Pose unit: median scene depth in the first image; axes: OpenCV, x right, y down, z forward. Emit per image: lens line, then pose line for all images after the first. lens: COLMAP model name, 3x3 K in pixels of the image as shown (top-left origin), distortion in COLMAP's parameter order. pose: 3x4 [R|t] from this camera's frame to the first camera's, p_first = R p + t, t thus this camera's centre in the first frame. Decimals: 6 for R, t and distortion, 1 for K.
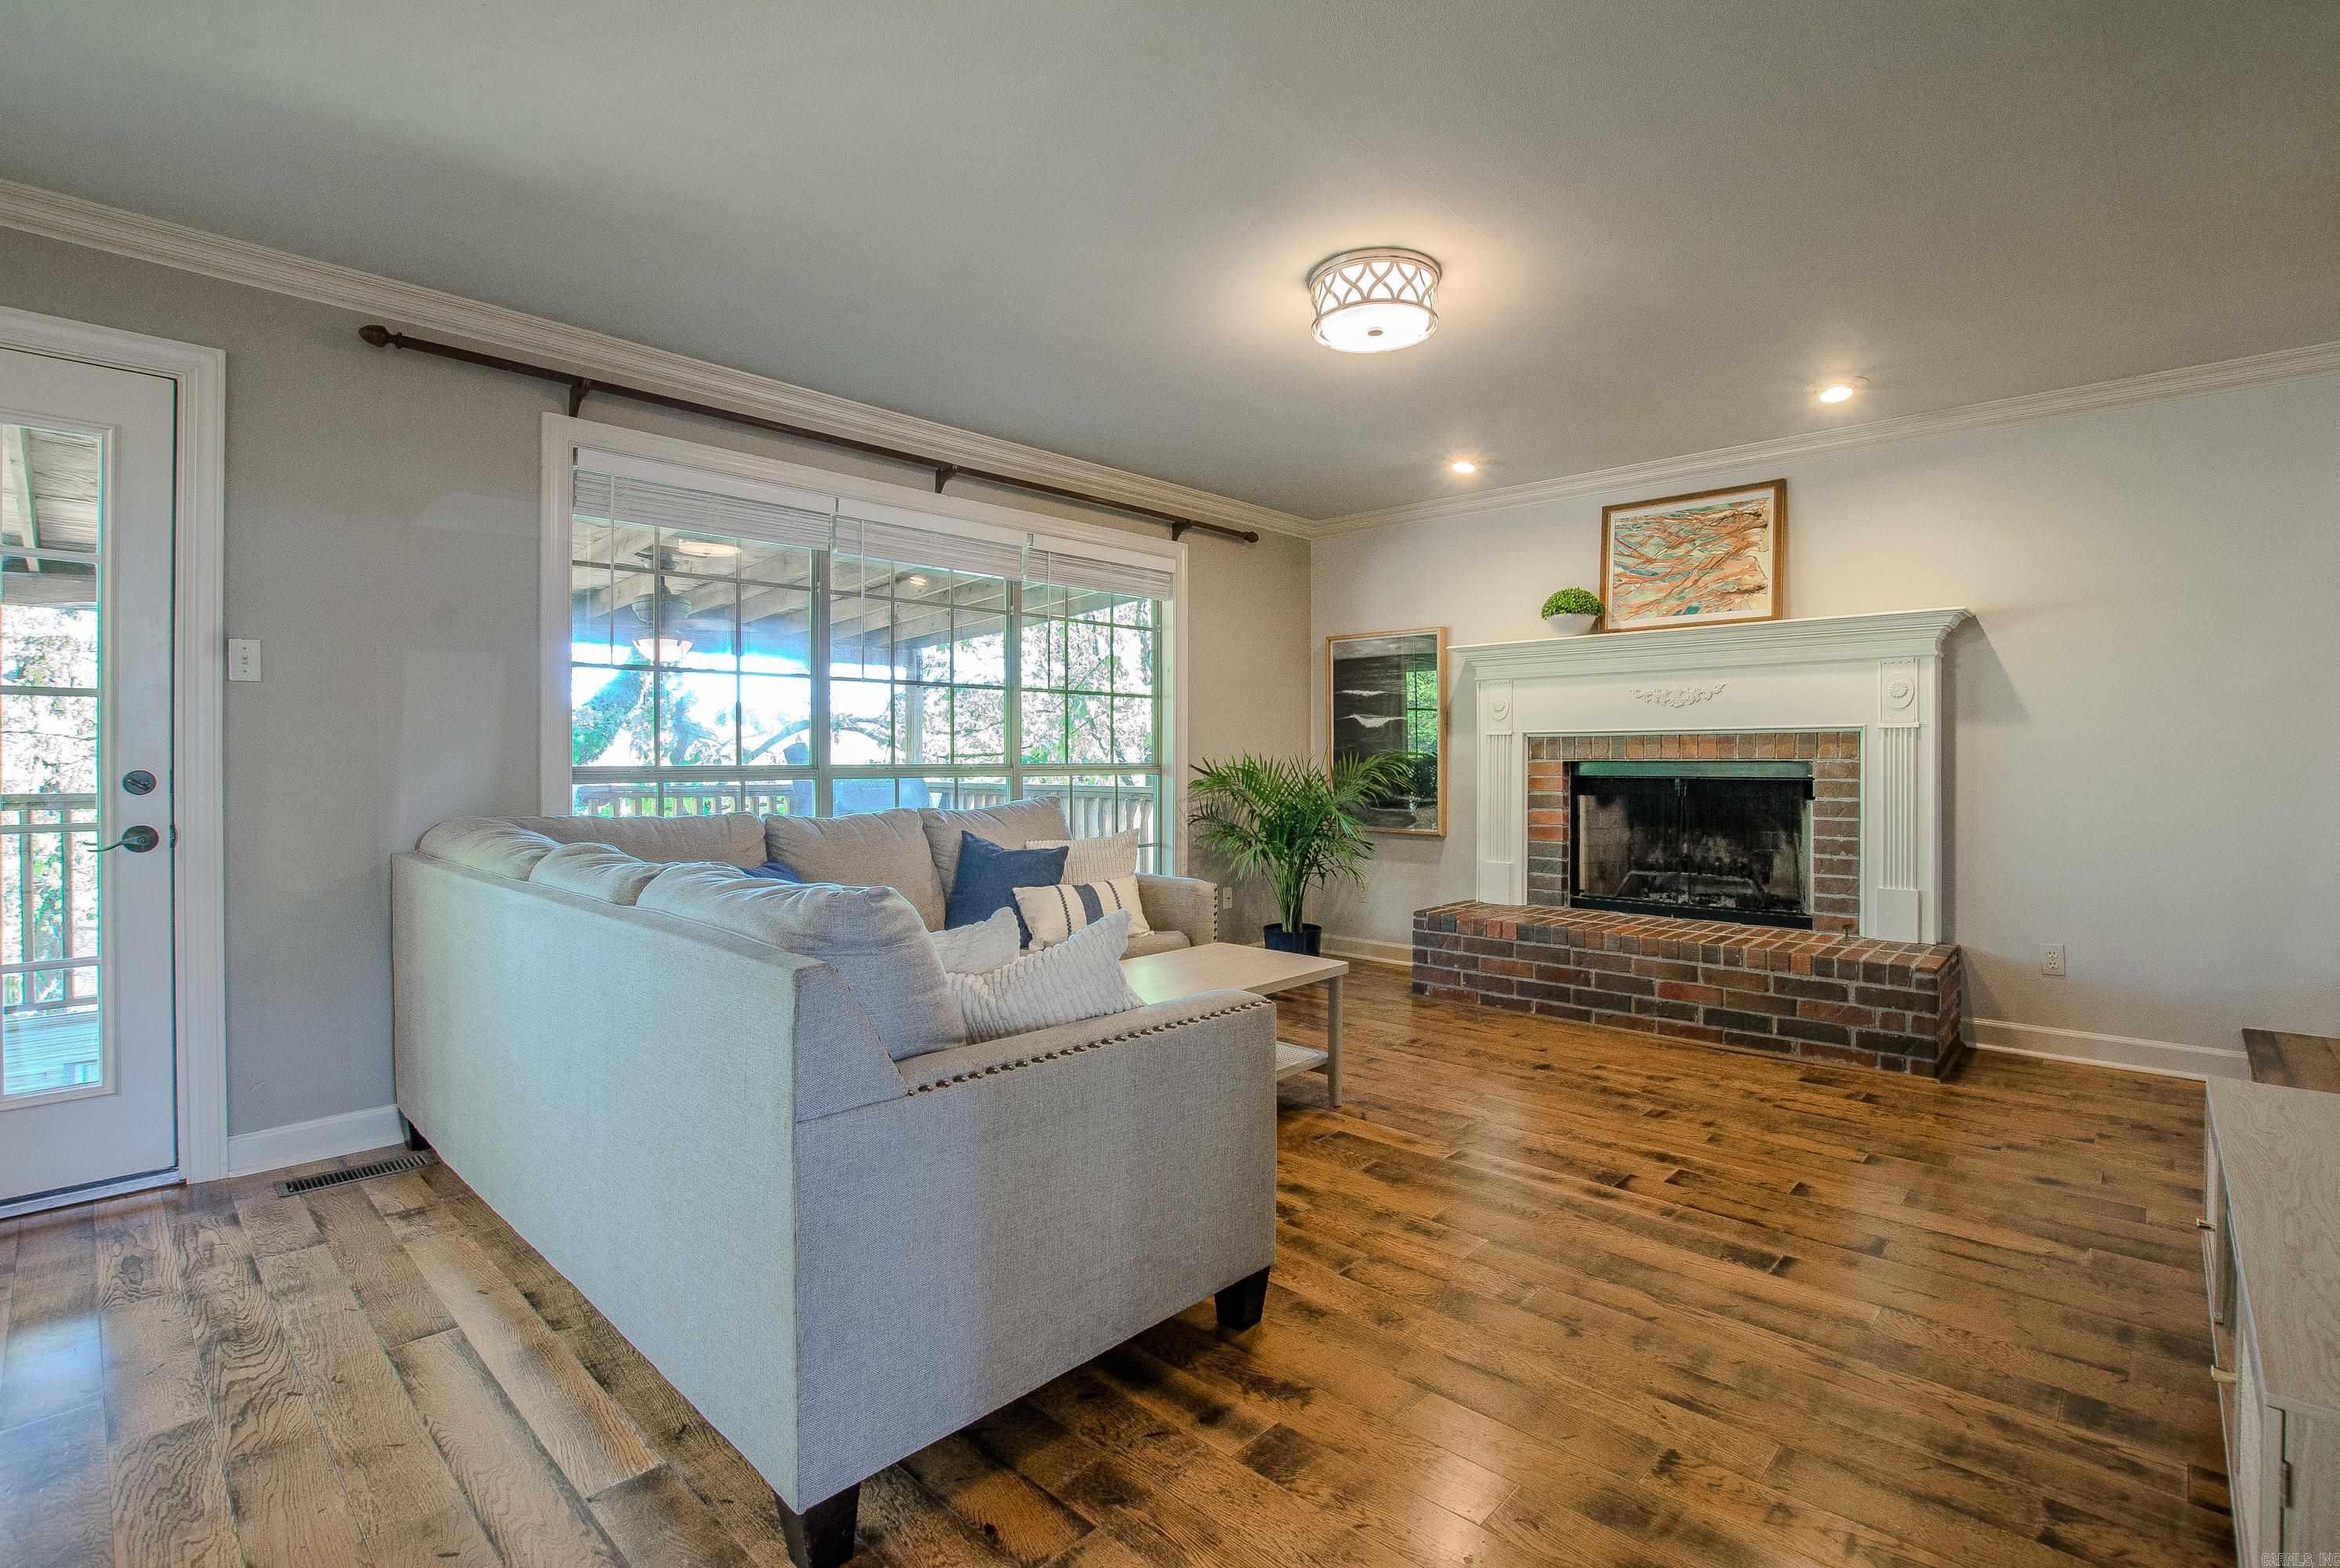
lens RADIAL K [[1091.3, 0, 1229.8], [0, 1091.3, 767.9], [0, 0, 1]] dist [-0.037463, 0.005078]
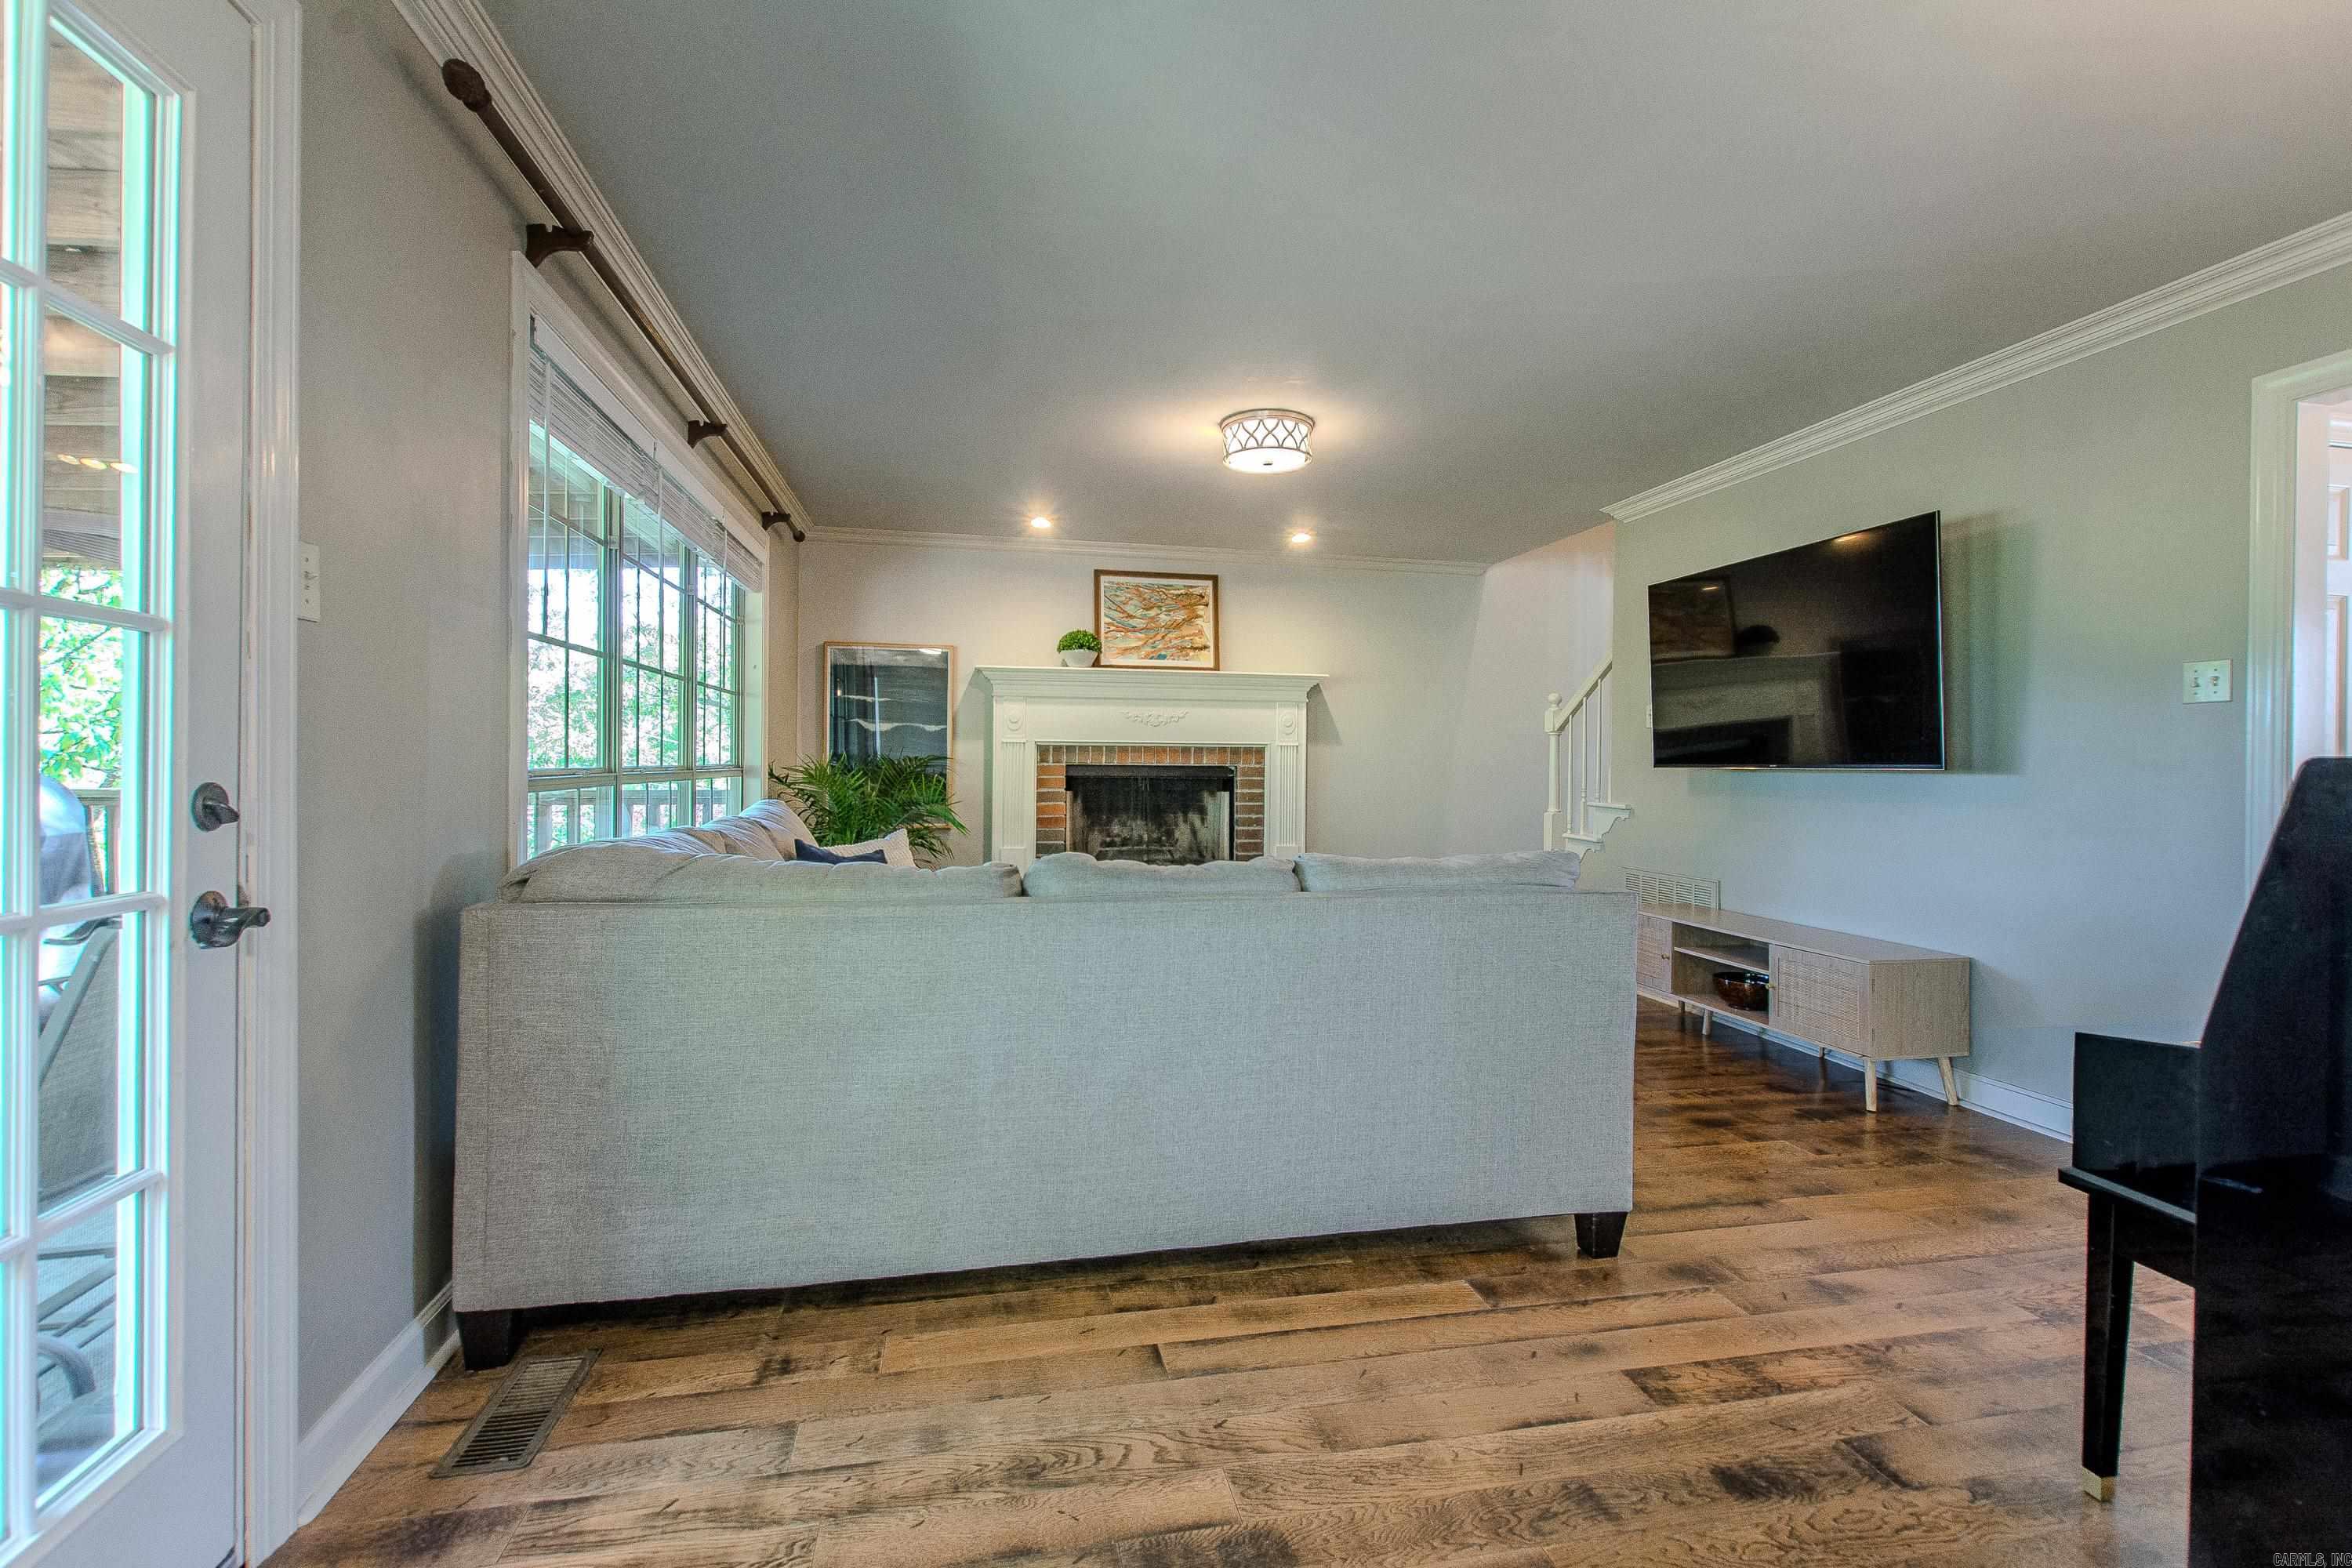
lens RADIAL K [[1071.8, 0, 1176.8], [0, 1071.8, 771.6], [0, 0, 1]] dist [-0.010125, -0.000530]
pose [[0.572274, -0.002329, 0.820059, -0.773141], [-0.004353, 0.999973, 0.005878, -0.006780], [-0.820051, -0.006933, 0.572248, 0.211127]]
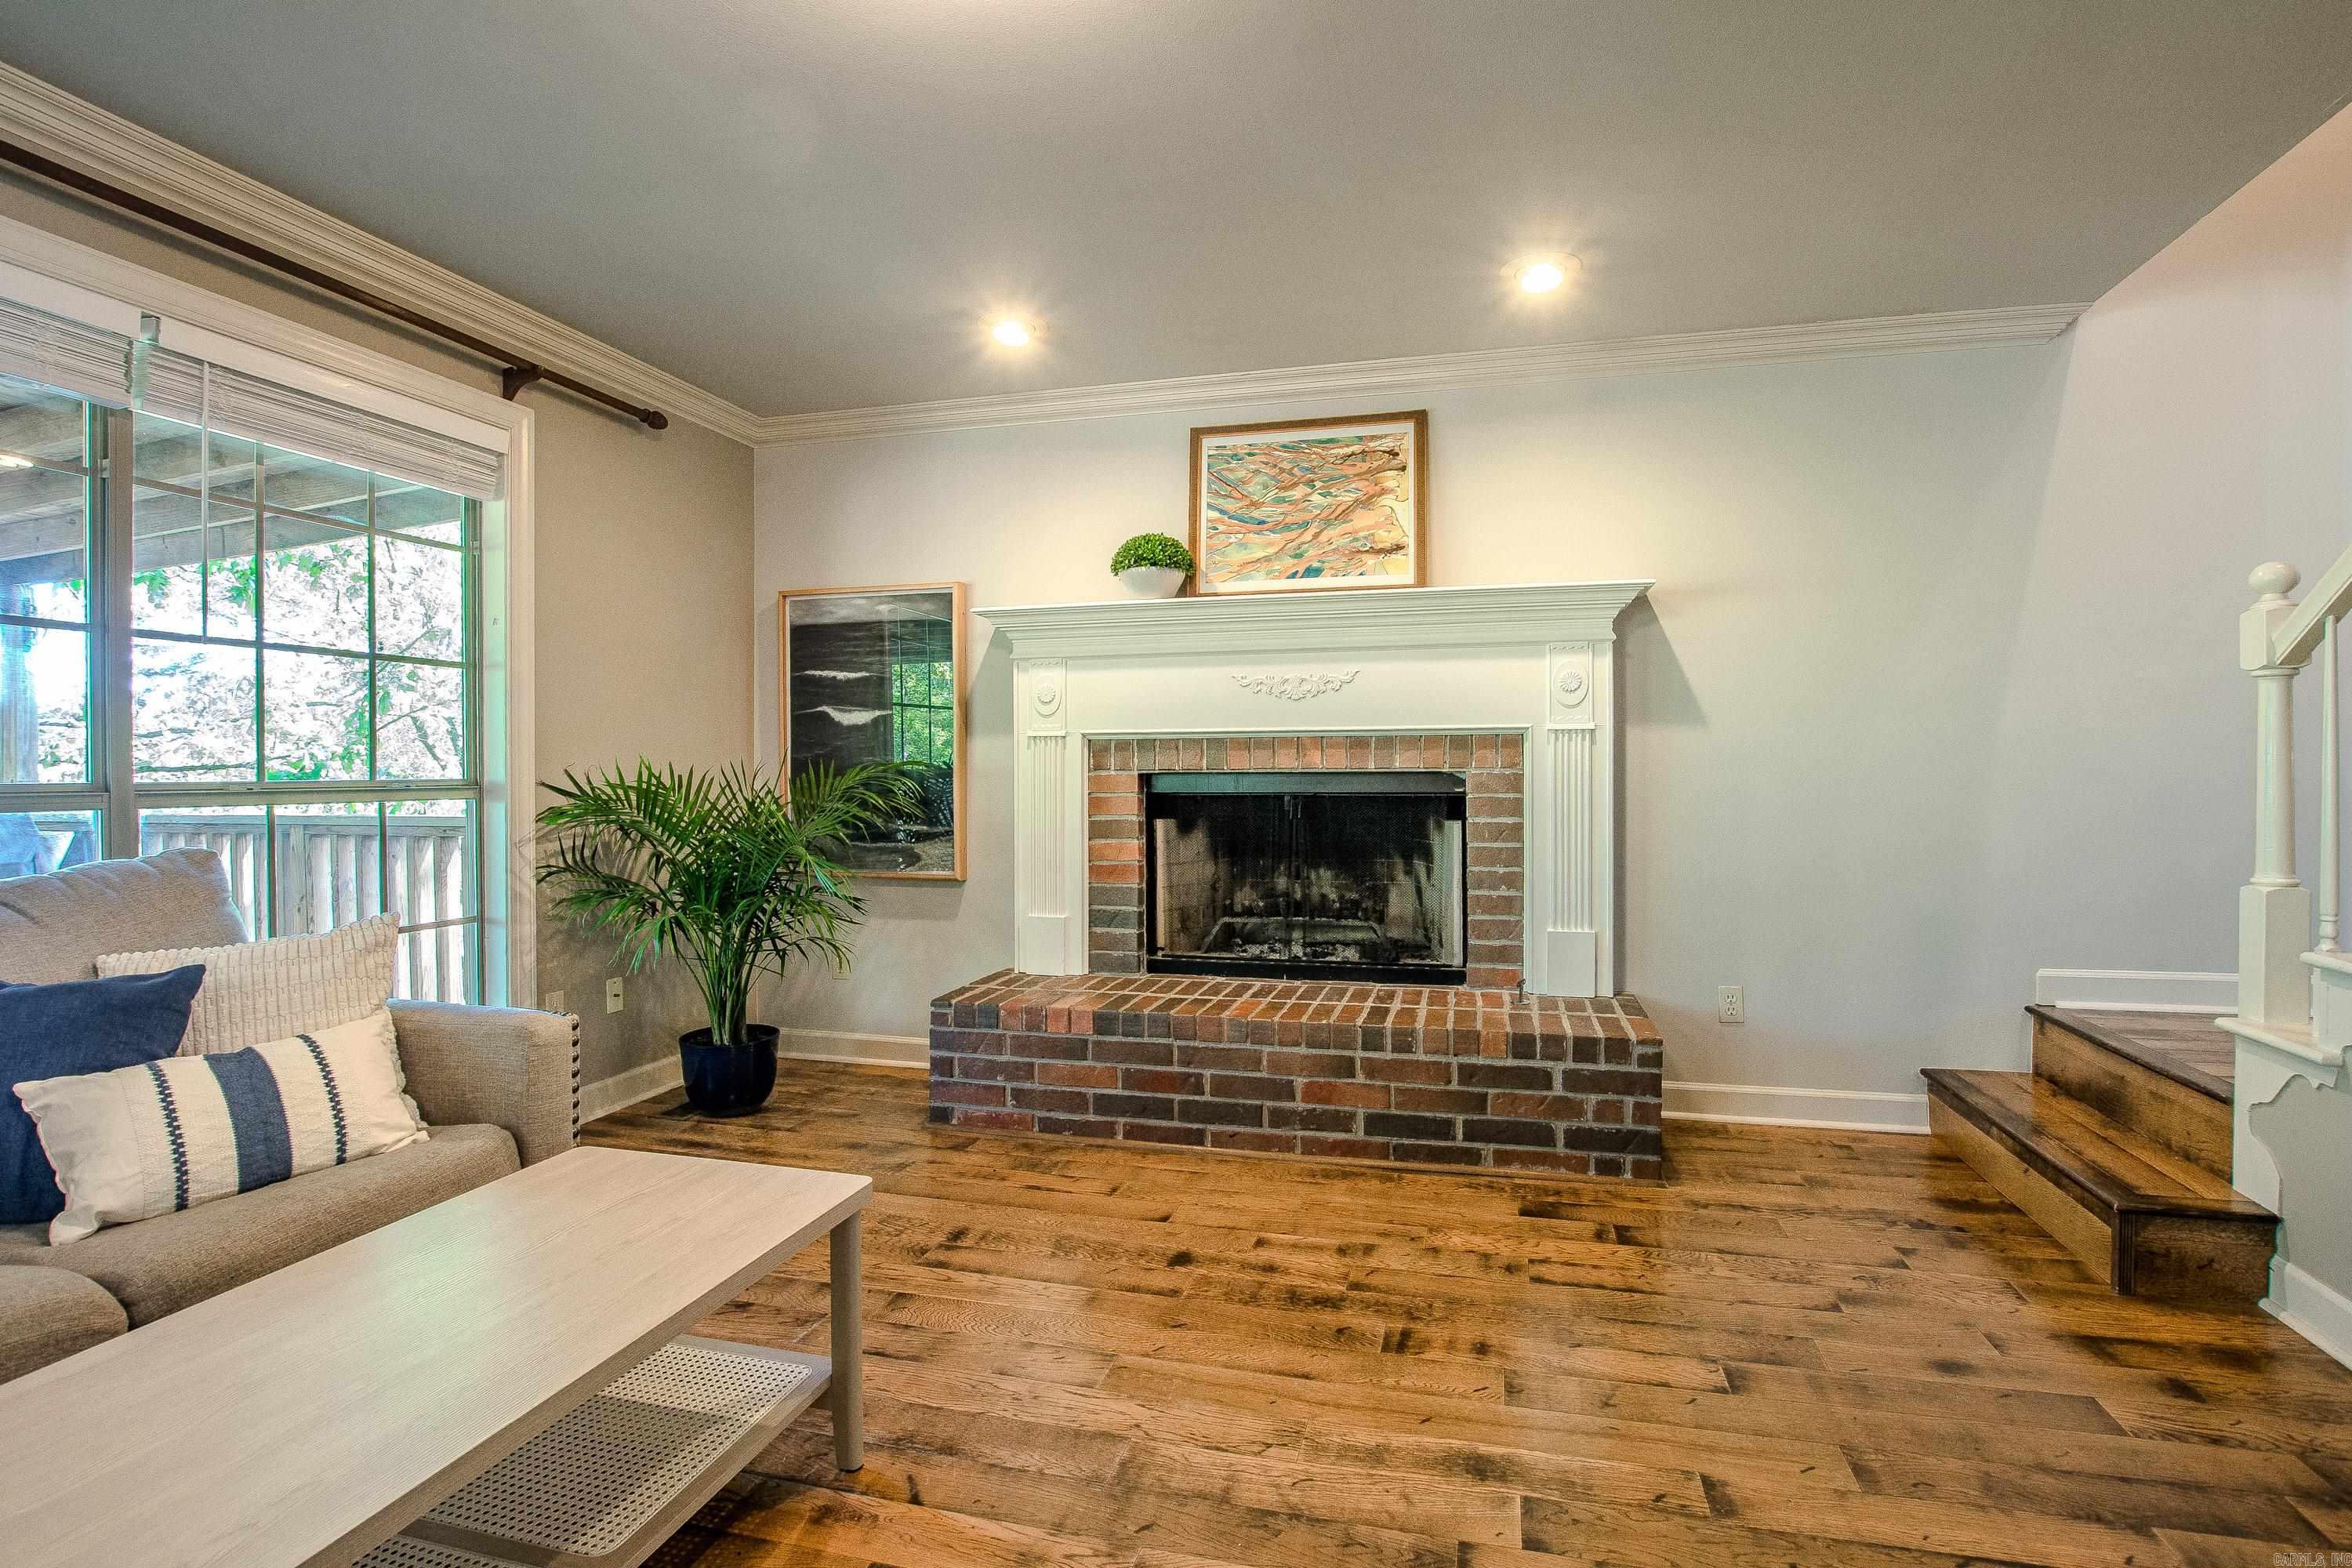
lens RADIAL K [[1071.8, 0, 1226.1], [0, 1071.8, 772.1], [0, 0, 1]] dist [-0.010125, -0.000530]
pose [[0.873135, -0.003855, 0.487464, 0.009674], [0.008159, 0.999944, -0.006707, -0.001790], [-0.487411, 0.009833, 0.873117, 0.419009]]
